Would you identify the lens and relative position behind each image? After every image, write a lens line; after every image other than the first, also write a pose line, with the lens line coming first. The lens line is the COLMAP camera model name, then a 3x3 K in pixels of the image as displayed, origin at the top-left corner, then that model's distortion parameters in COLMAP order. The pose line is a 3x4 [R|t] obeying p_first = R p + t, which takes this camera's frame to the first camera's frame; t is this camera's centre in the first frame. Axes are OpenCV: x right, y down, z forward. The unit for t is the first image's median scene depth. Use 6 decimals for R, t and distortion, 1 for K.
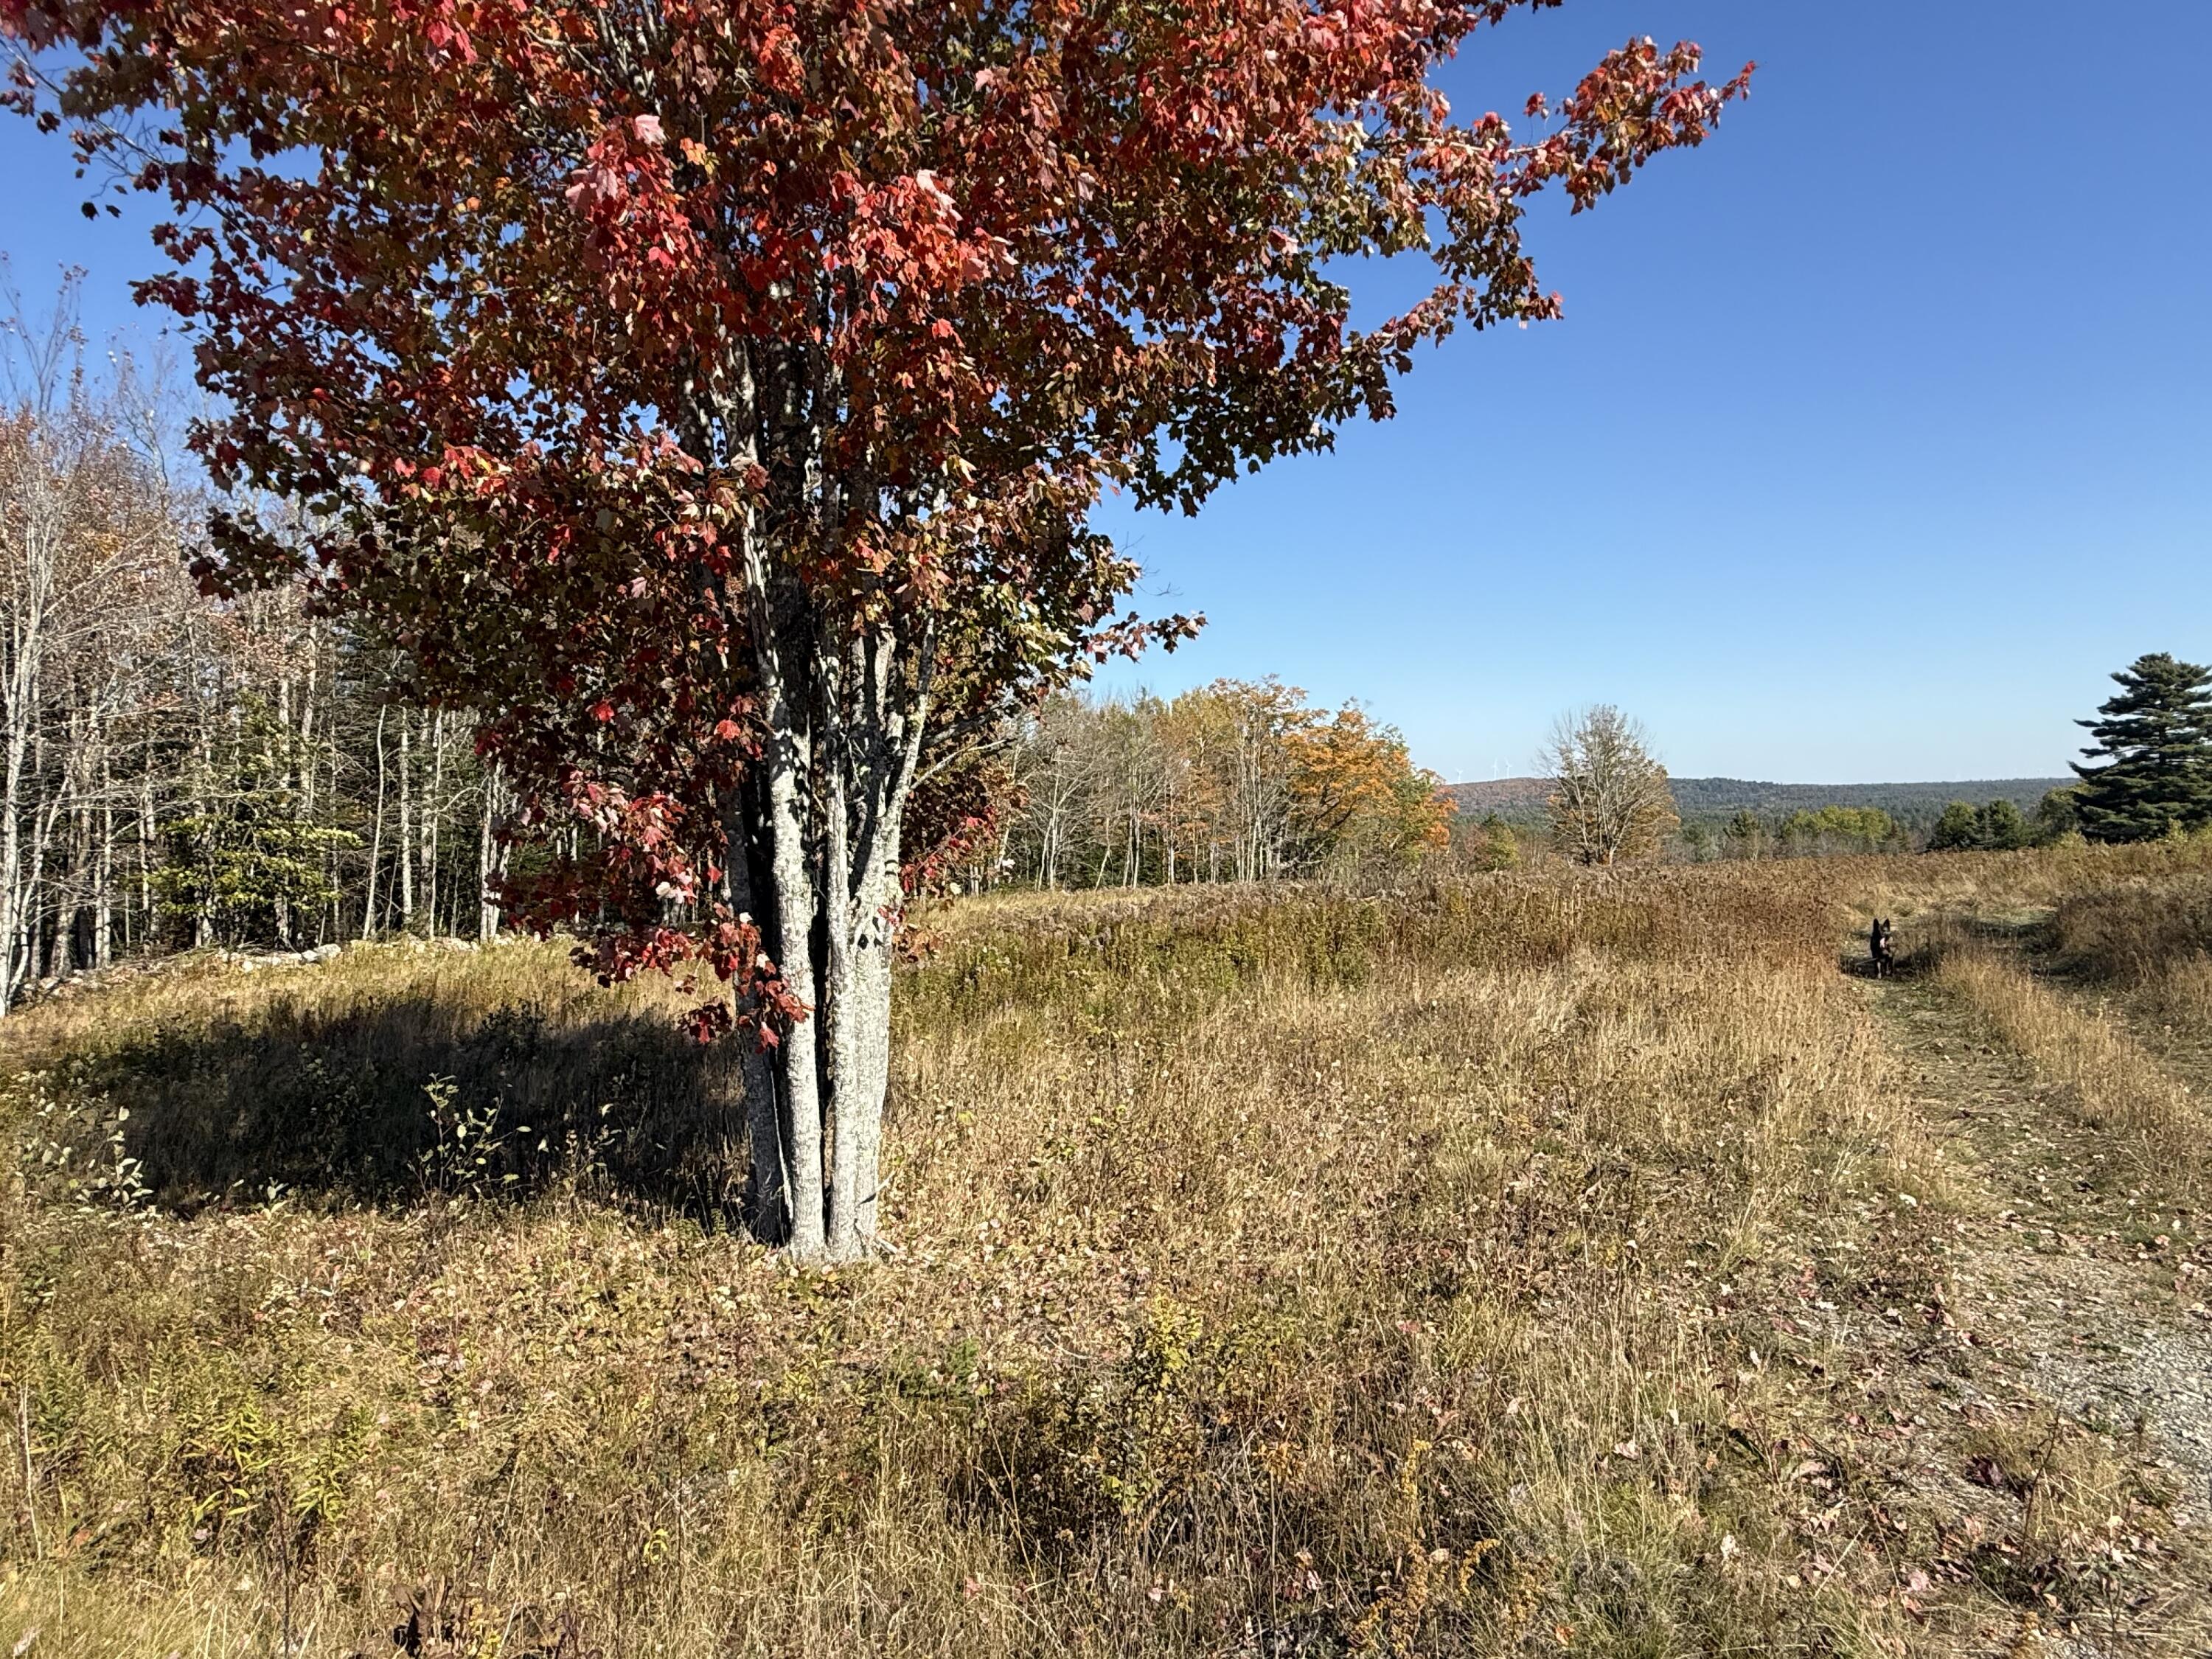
lens RADIAL K [[1265.7, 0, 1101.2], [0, 1265.7, 818.8], [0, 0, 1]] dist [-0.000421, 0.001478]
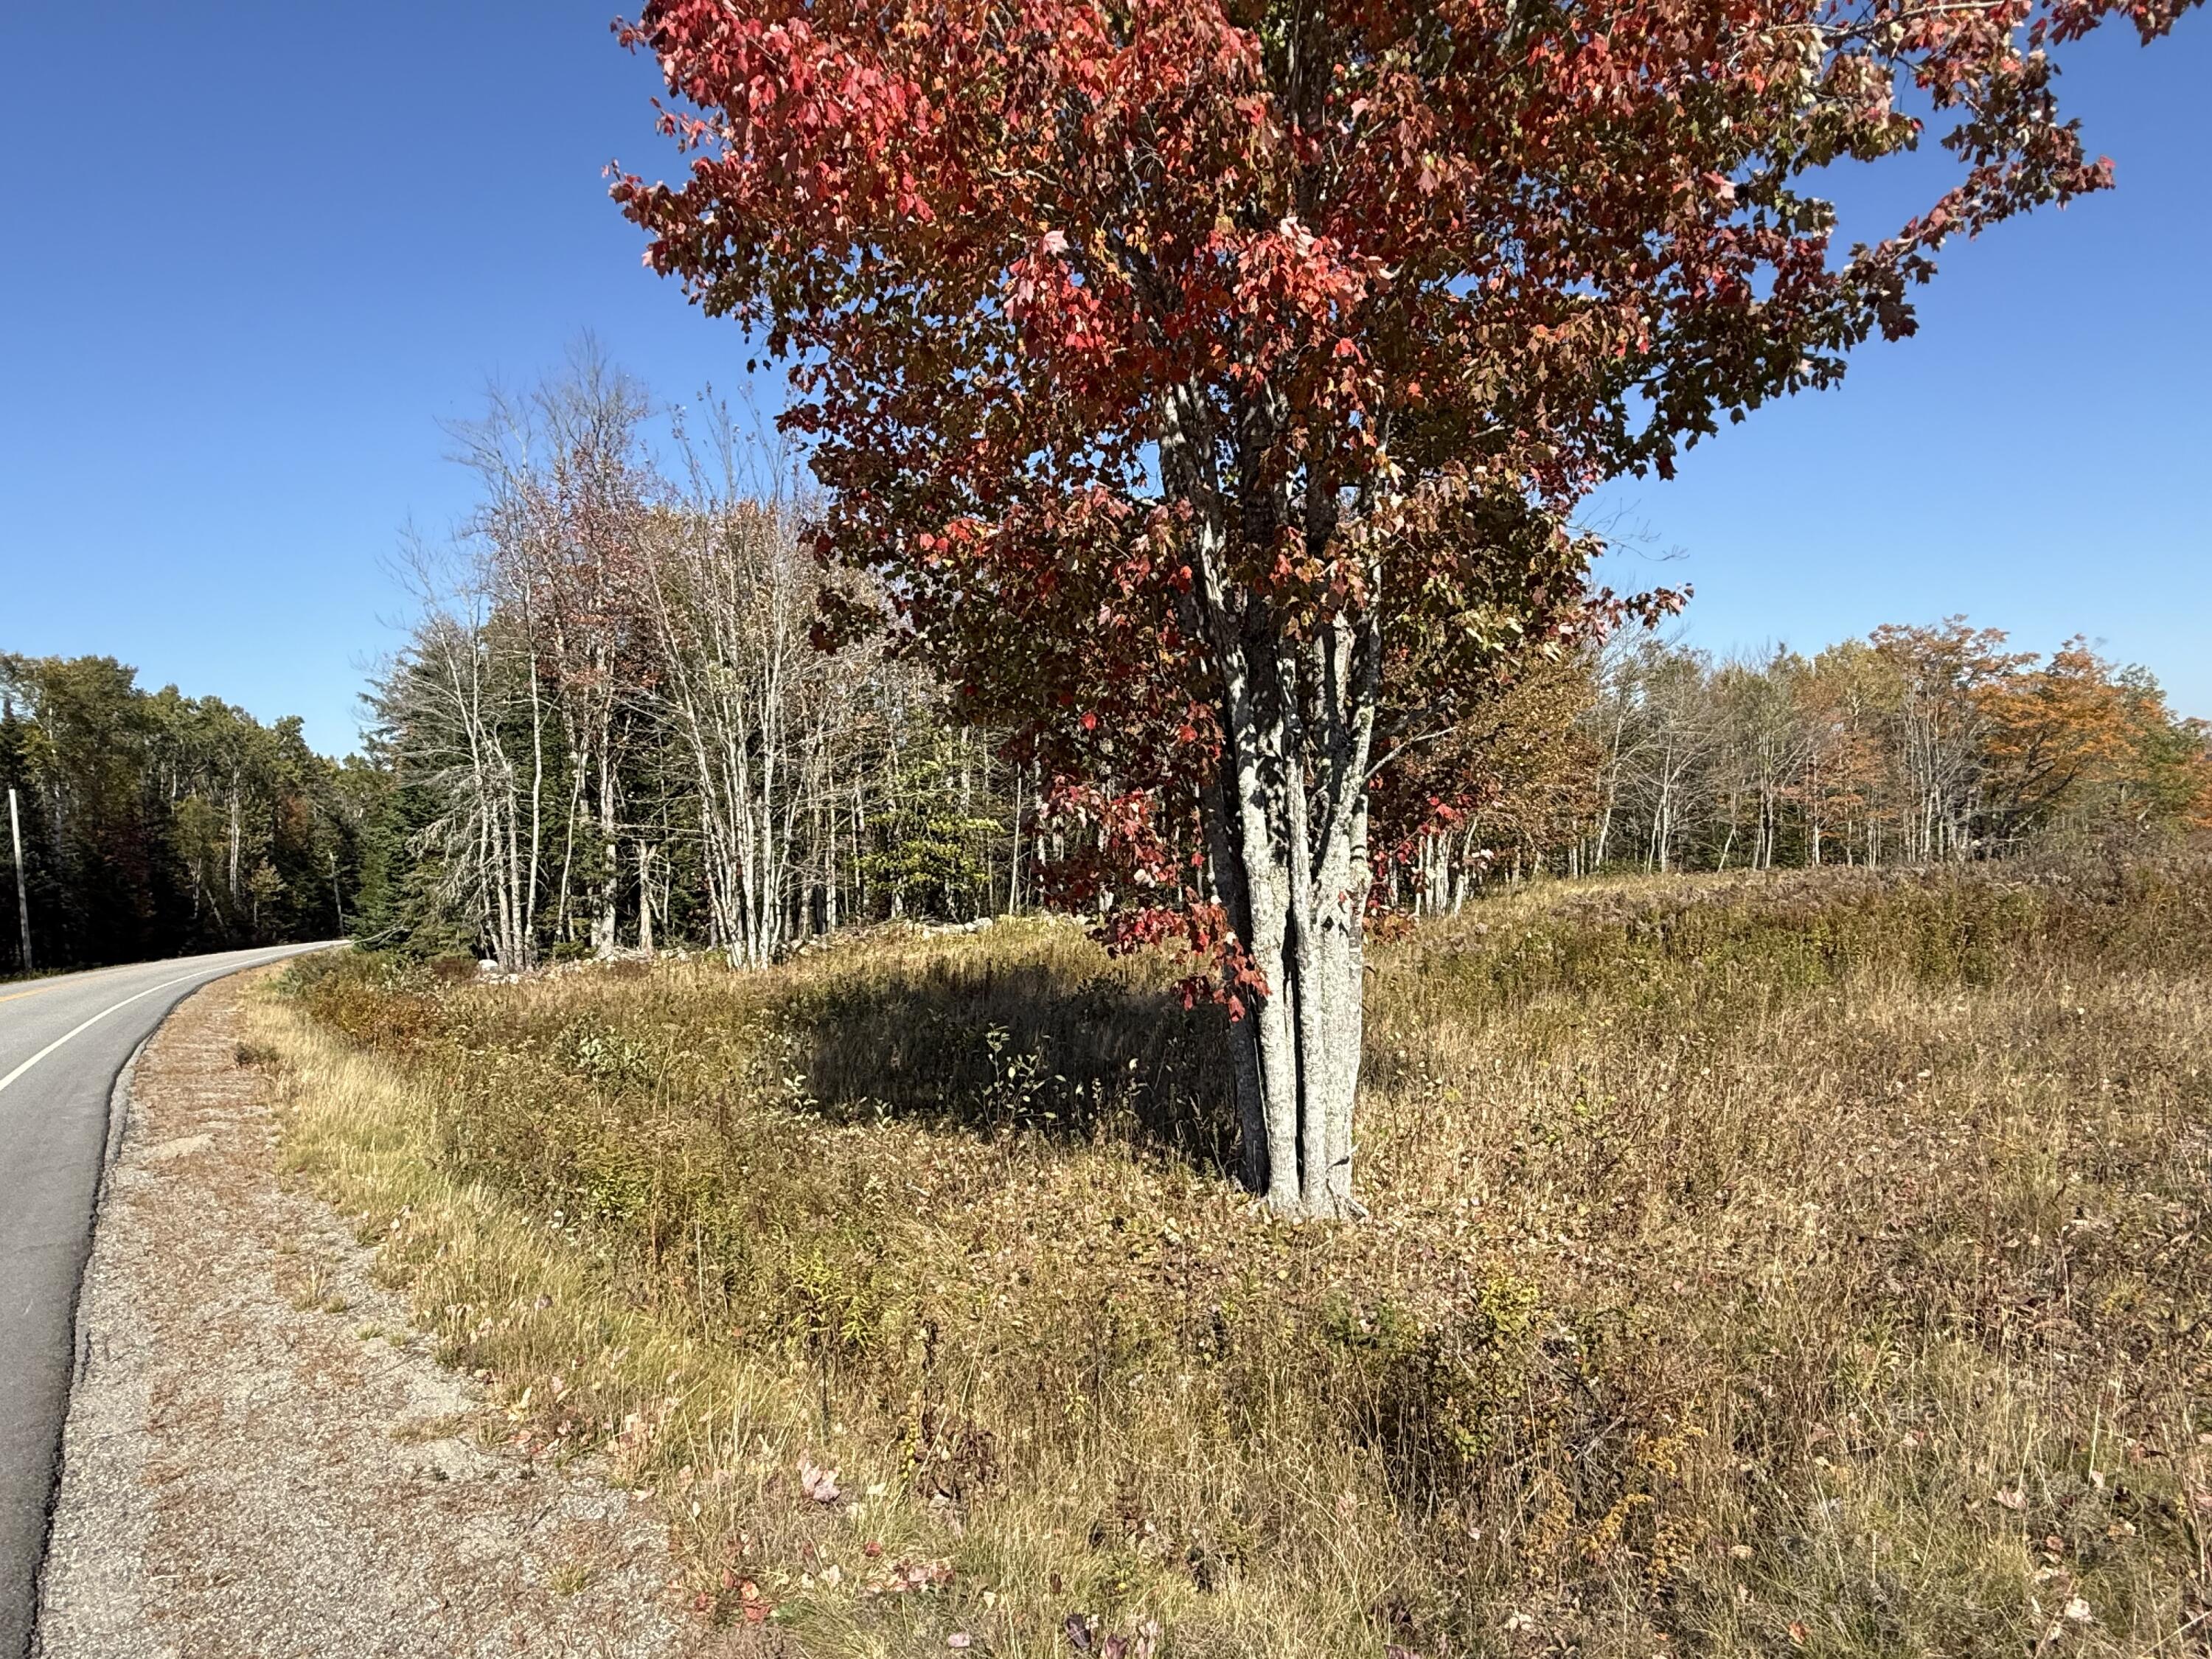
lens RADIAL K [[1265.7, 0, 1109.4], [0, 1265.7, 831.8], [0, 0, 1]] dist [-0.000421, 0.001478]
pose [[0.894909, -0.013196, -0.446054, 0.109947], [0.024078, 0.999535, 0.018736, -0.003588], [0.445599, -0.027507, 0.894810, -0.034518]]
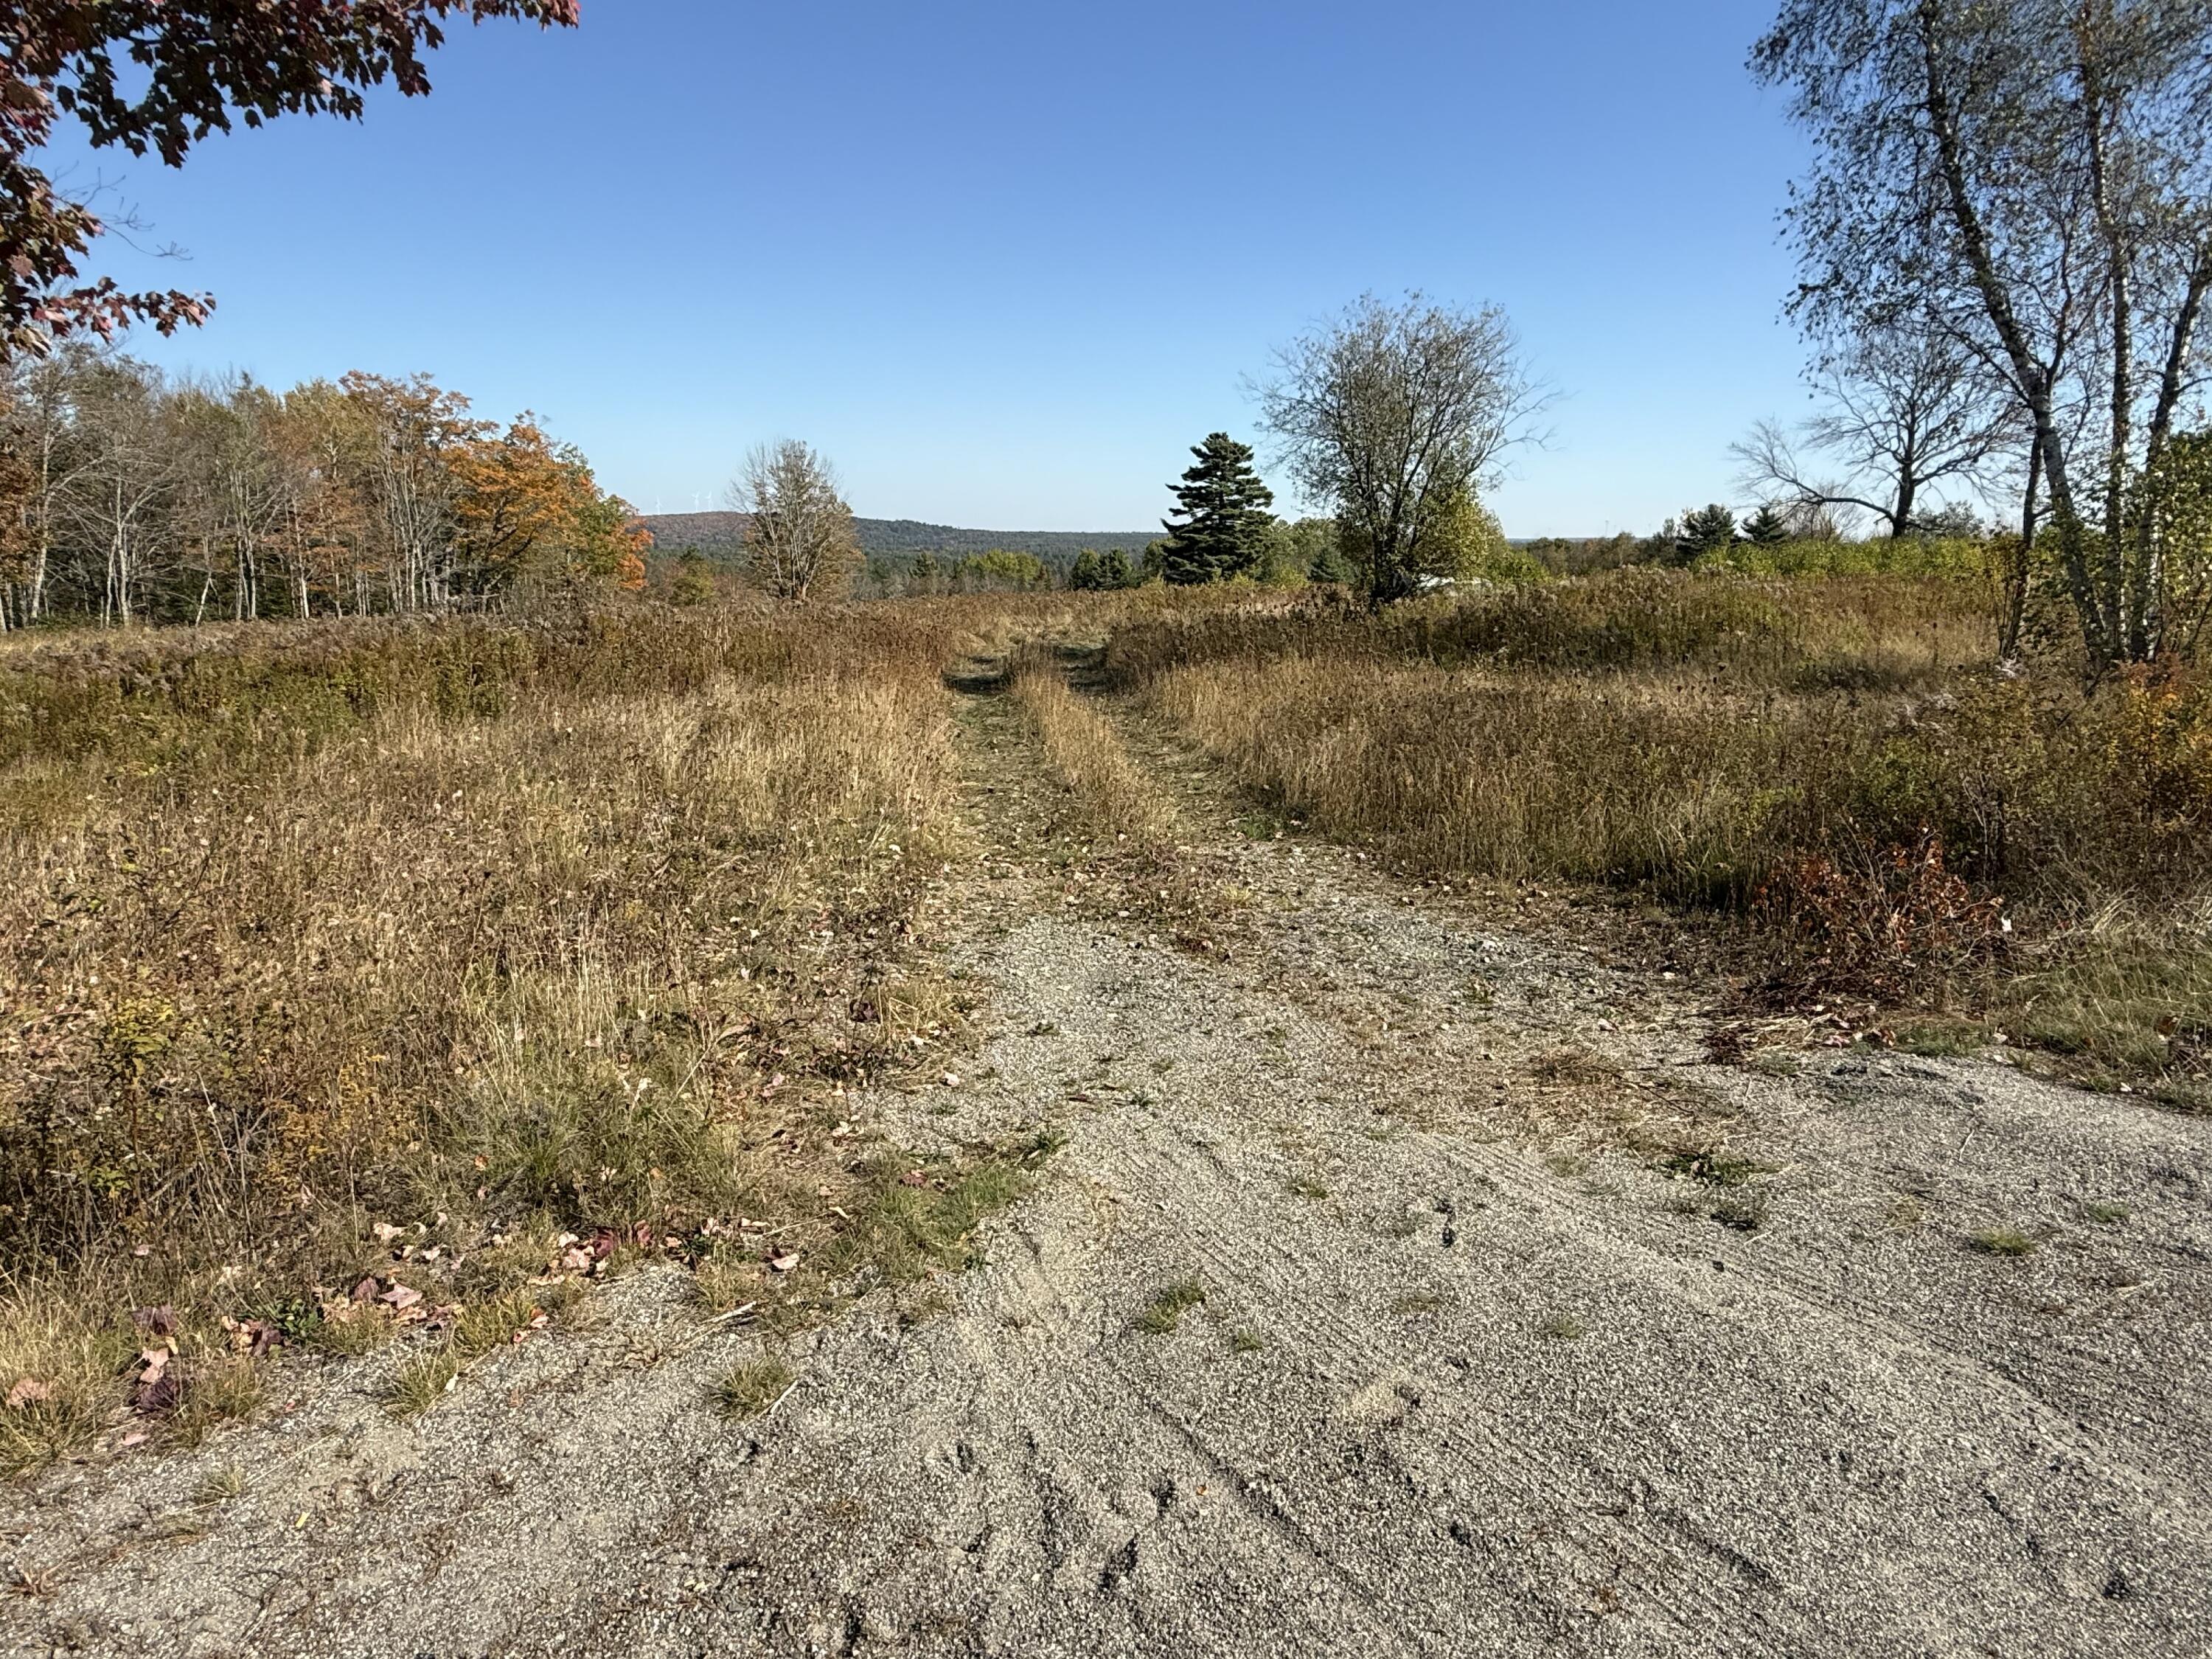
lens RADIAL K [[1265.7, 0, 1100.5], [0, 1265.7, 821.3], [0, 0, 1]] dist [-0.000421, 0.001478]
pose [[0.822534, -0.090240, 0.561511, 0.061804], [-0.028090, 0.979680, 0.198591, 0.006975], [-0.568022, -0.179121, 0.803285, -0.116578]]
